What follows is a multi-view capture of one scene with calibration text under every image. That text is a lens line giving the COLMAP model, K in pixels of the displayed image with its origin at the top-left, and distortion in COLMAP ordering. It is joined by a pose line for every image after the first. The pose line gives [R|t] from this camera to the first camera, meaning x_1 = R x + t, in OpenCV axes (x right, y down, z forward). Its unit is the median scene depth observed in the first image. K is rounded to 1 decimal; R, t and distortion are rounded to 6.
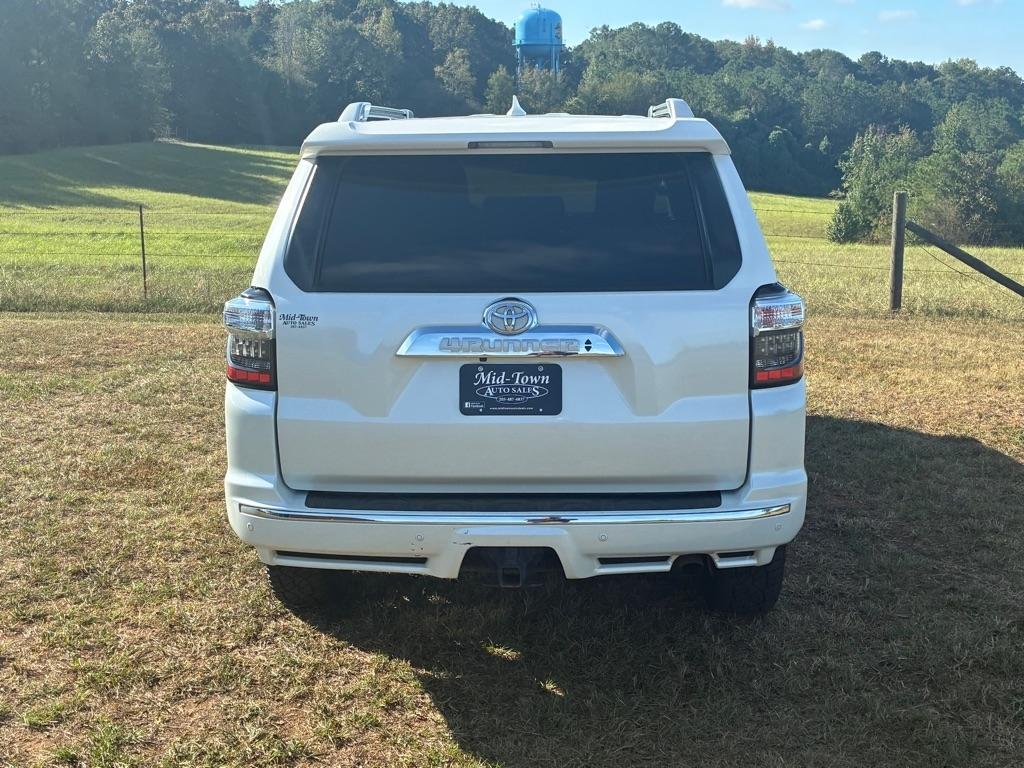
lens RADIAL K [[1363.1, 0, 514.6], [0, 1363.1, 359.6], [0, 0, 1]] dist [0.003352, 0.000000]
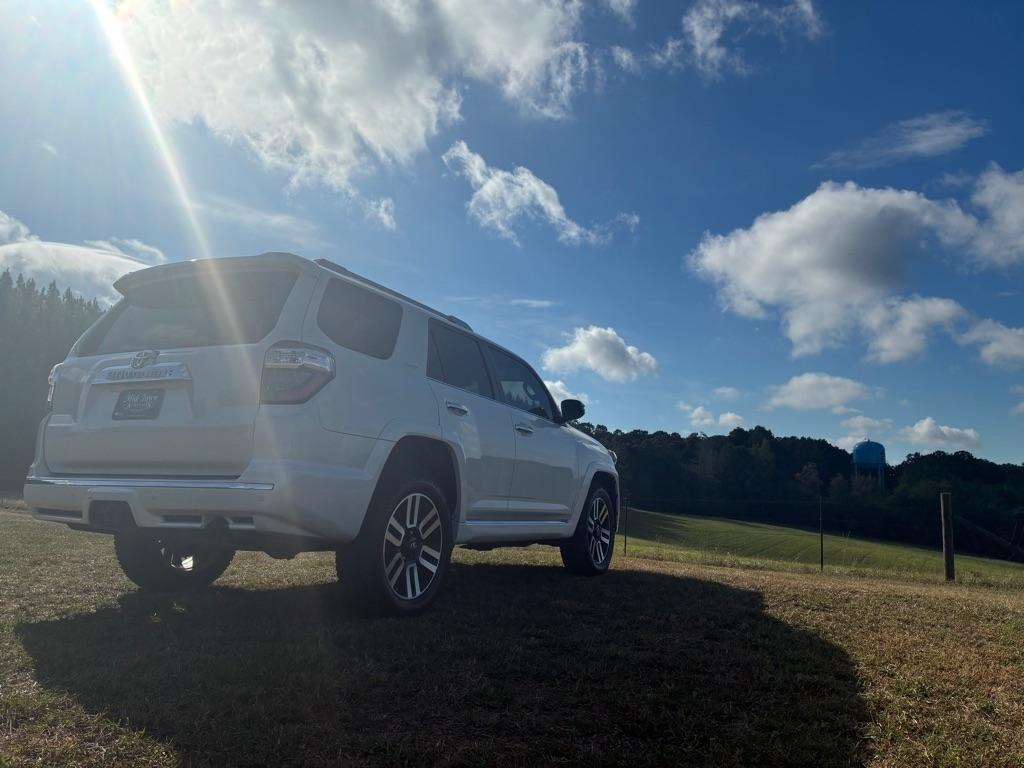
lens RADIAL K [[794.4, 0, 521.2], [0, 794.4, 383.0], [0, 0, 1]] dist [0.009671, -0.001929]
pose [[0.918122, -0.022544, -0.395657, 0.750359], [-0.106625, 0.947514, -0.301410, 0.223378], [0.381685, 0.318918, 0.867530, 0.343065]]
